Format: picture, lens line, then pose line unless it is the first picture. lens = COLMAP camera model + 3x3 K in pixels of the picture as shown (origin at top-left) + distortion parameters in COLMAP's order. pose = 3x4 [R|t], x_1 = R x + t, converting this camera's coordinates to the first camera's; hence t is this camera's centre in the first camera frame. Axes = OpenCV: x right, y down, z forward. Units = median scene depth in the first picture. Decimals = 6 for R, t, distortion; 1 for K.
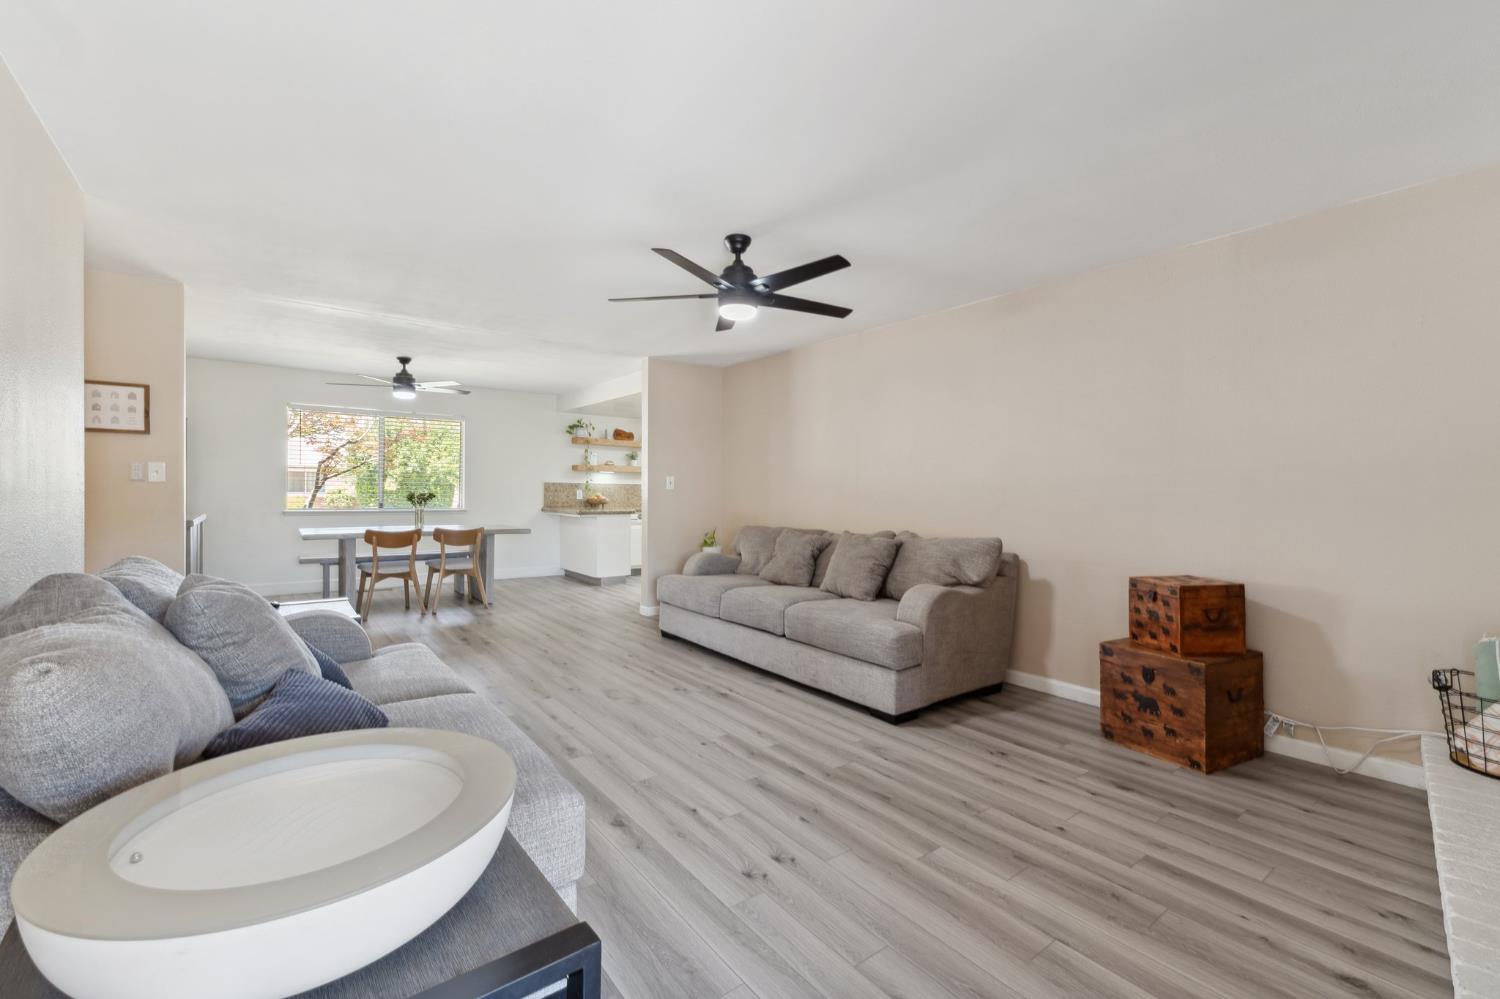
lens RADIAL K [[634.7, 0, 748.2], [0, 634.7, 496.7], [0, 0, 1]] dist [0.007592, 0.000740]
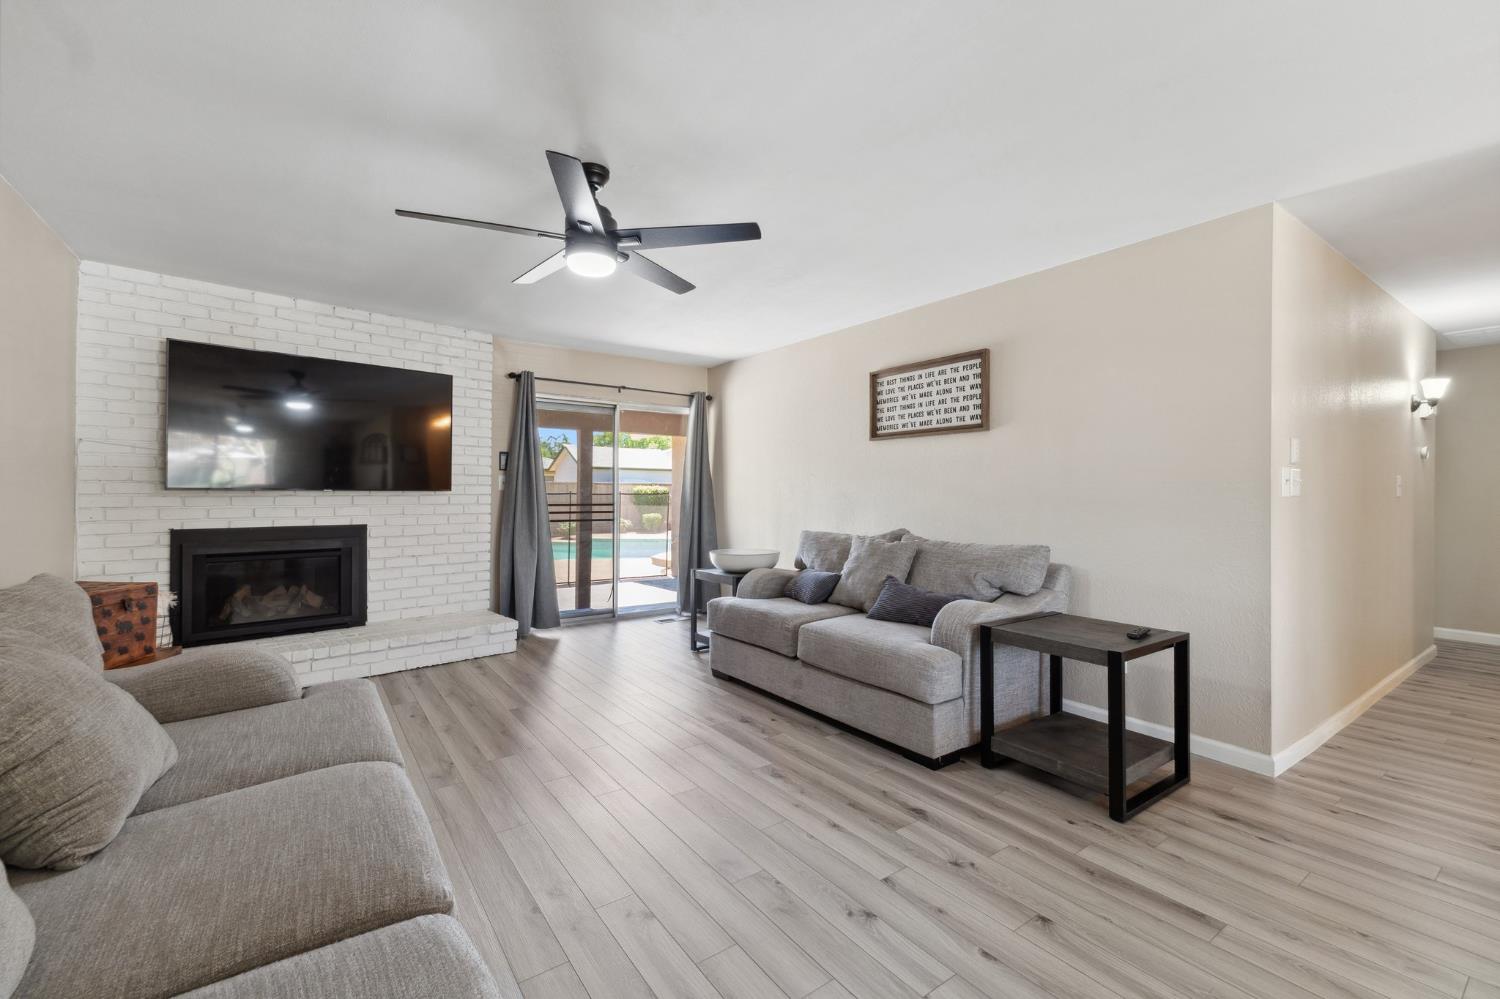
lens RADIAL K [[634.7, 0, 742.3], [0, 634.7, 491.7], [0, 0, 1]] dist [0.007592, 0.000740]
pose [[-0.999142, -0.014524, 0.038780, -0.255640], [-0.014397, 0.999890, 0.003546, -0.016548], [-0.038828, 0.002985, -0.999241, 1.903813]]
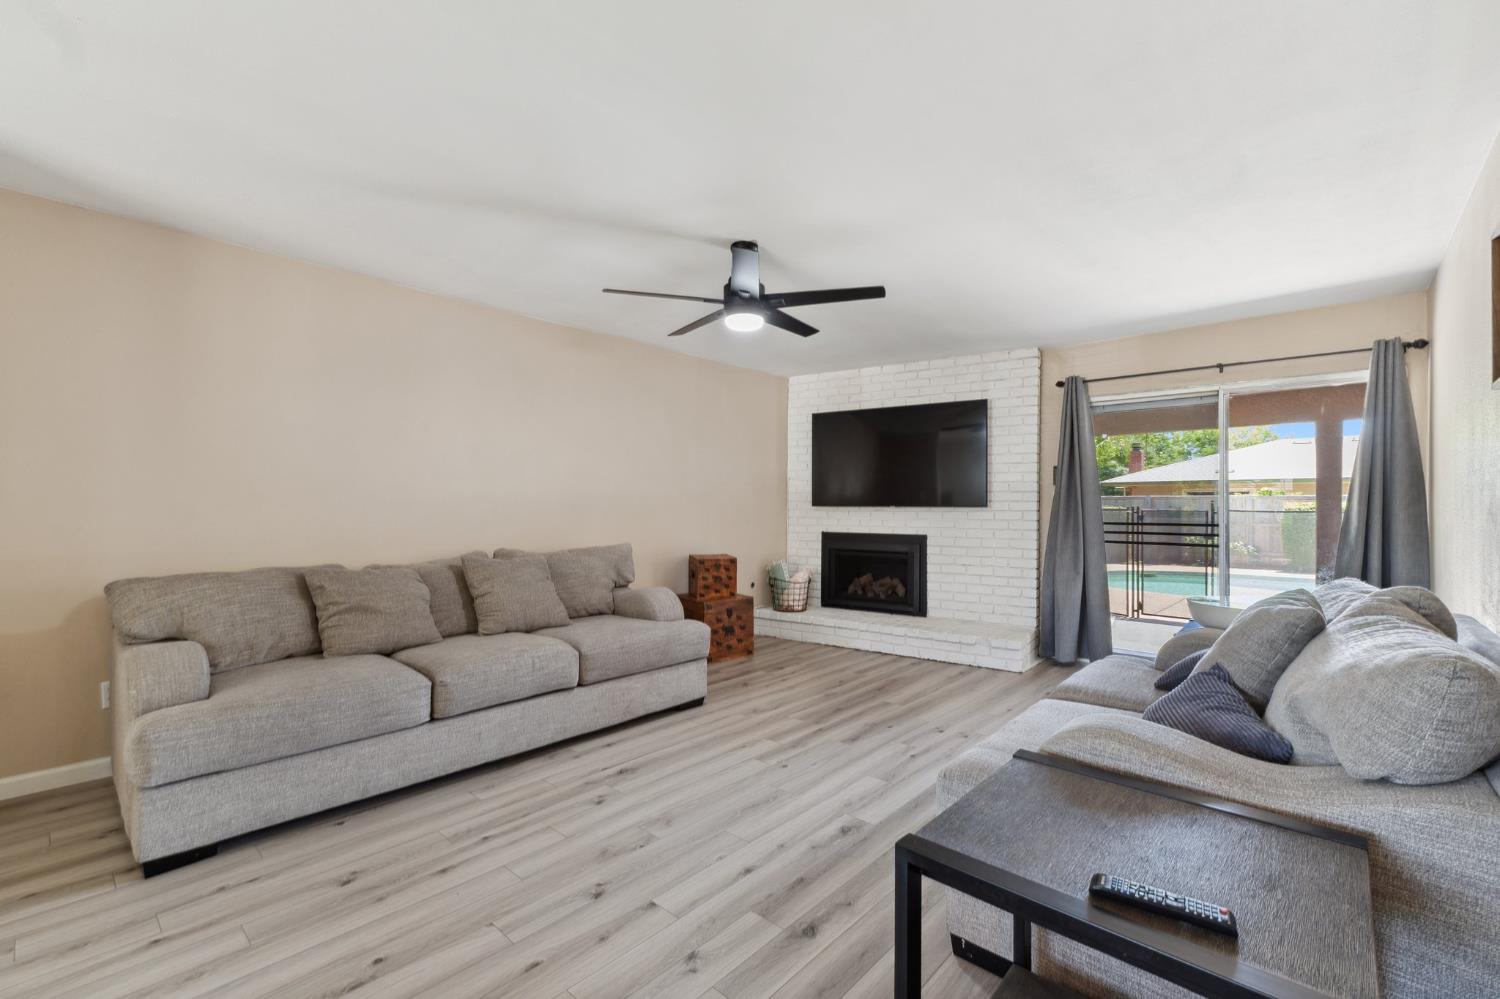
lens RADIAL K [[634.7, 0, 752.7], [0, 634.7, 502.6], [0, 0, 1]] dist [0.007592, 0.000740]
pose [[-0.186163, -0.004499, 0.982509, -1.037015], [-0.002576, 0.999988, 0.004090, -0.019858], [-0.982515, -0.001769, -0.186173, 1.253785]]
